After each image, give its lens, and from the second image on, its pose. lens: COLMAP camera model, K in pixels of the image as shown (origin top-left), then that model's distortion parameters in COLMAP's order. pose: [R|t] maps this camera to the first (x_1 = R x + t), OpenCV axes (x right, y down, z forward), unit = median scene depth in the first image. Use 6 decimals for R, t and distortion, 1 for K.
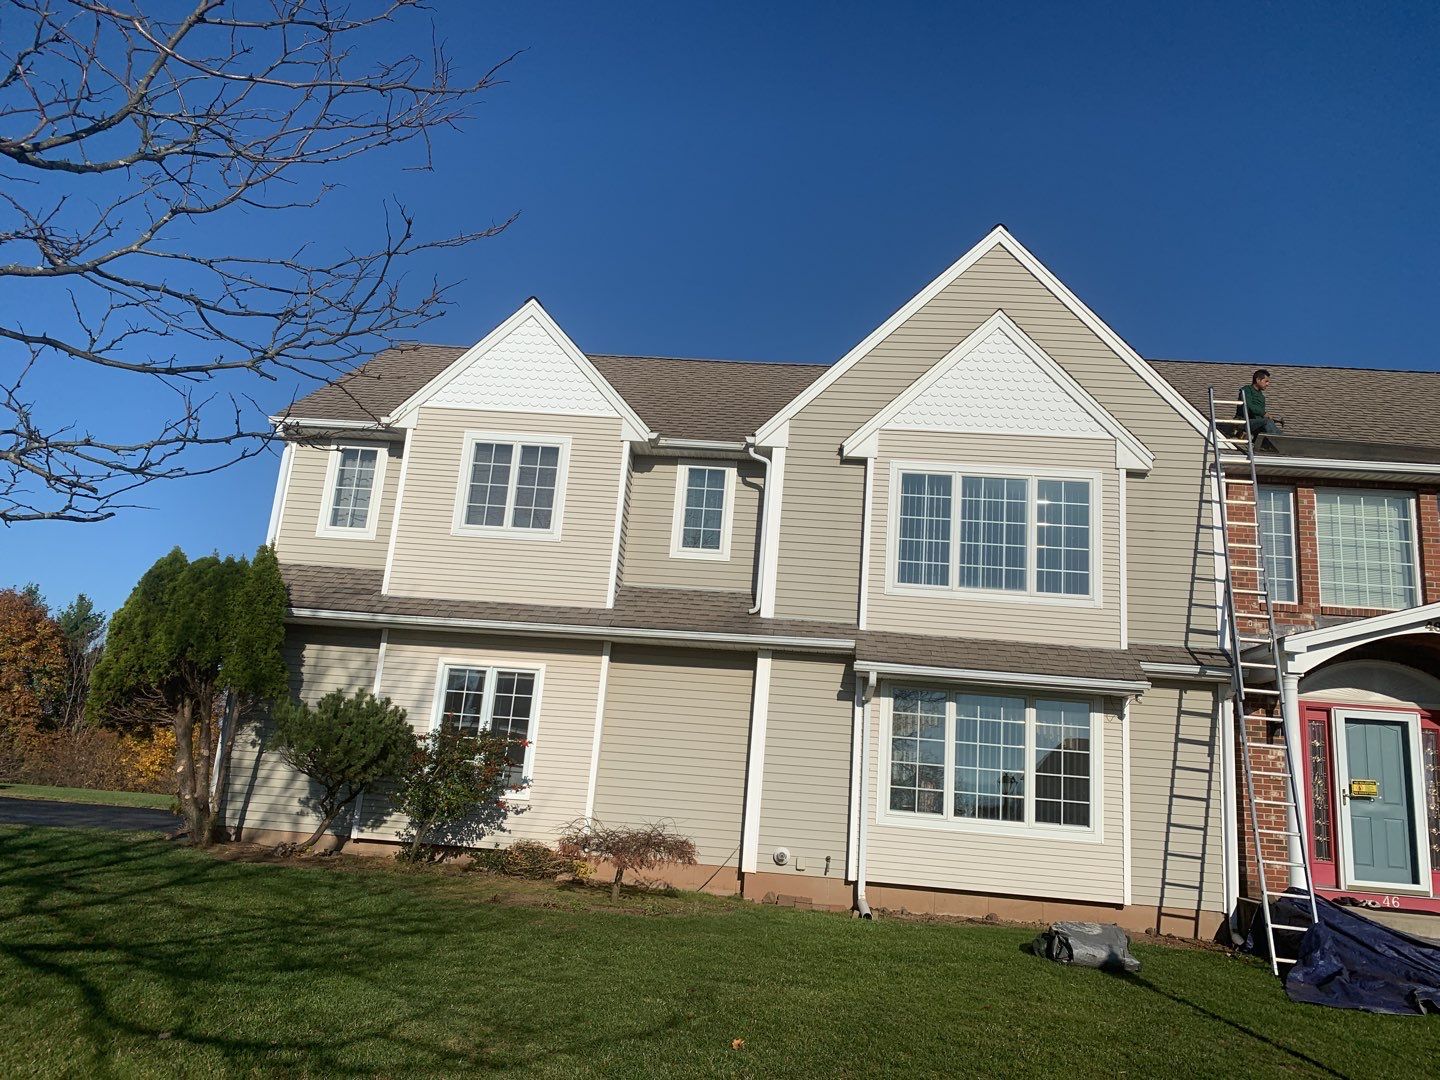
lens RADIAL K [[1088.0, 0, 726.6], [0, 1088.0, 543.4], [0, 0, 1]] dist [0.119163, -0.211365]
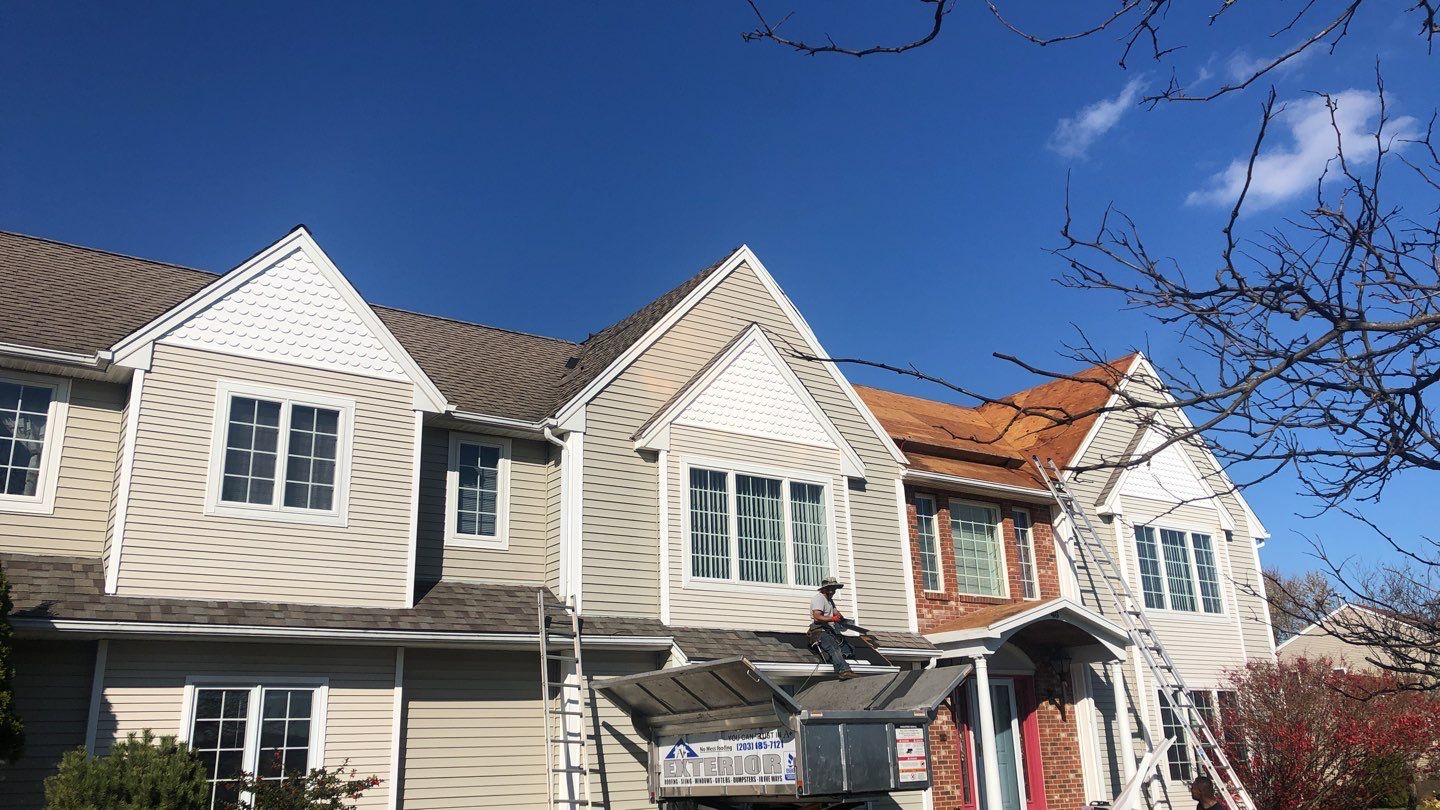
lens RADIAL K [[1178.2, 0, 730.8], [0, 1178.2, 389.3], [0, 0, 1]] dist [0.038973, -0.012558]
pose [[0.772009, 0.096006, 0.628319, -0.513564], [-0.053977, 0.994859, -0.085691, -0.045135], [-0.633315, 0.032239, 0.773222, 0.114591]]
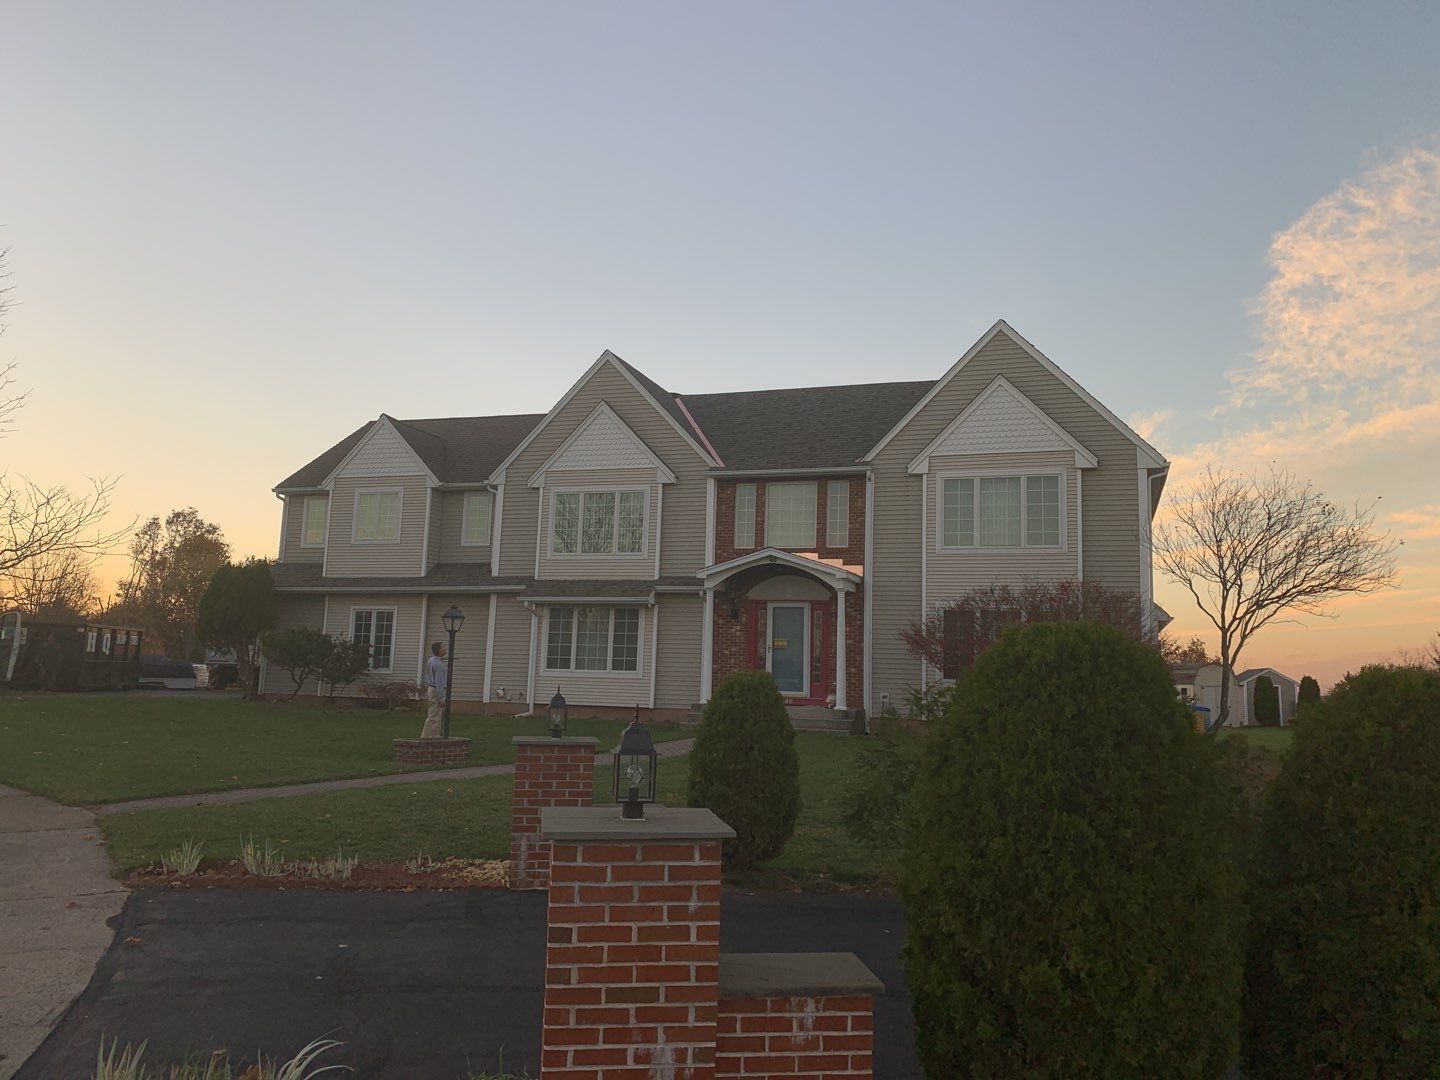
lens RADIAL K [[1119.6, 0, 720.0], [0, 1119.6, 540.0], [0, 0, 1]] dist [0.035373, -0.015582]
pose [[0.967716, -0.078746, -0.239425, 0.896246], [0.097882, 0.992796, 0.069097, -0.092019], [0.232259, -0.090302, 0.968453, -0.820052]]
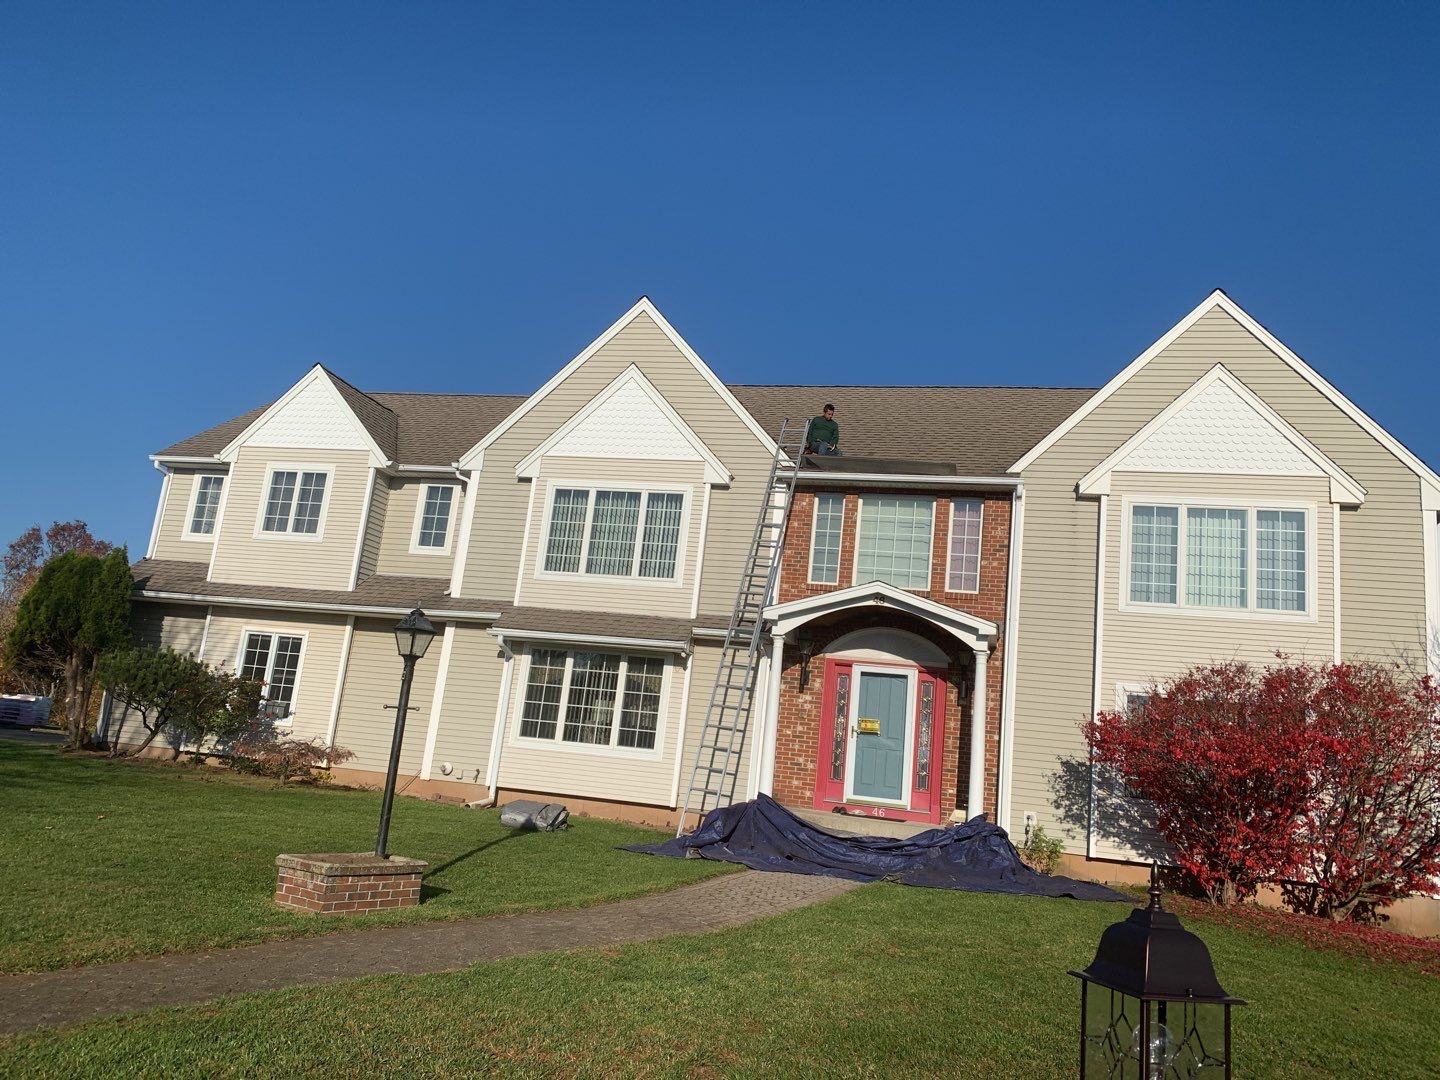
lens RADIAL K [[1122.3, 0, 717.5], [0, 1122.3, 548.6], [0, 0, 1]] dist [0.032359, -0.009352]
pose [[0.984394, -0.009670, -0.175710, 0.599093], [0.011376, 0.999897, 0.008708, -0.000736], [0.175608, -0.010571, 0.984403, -0.317072]]
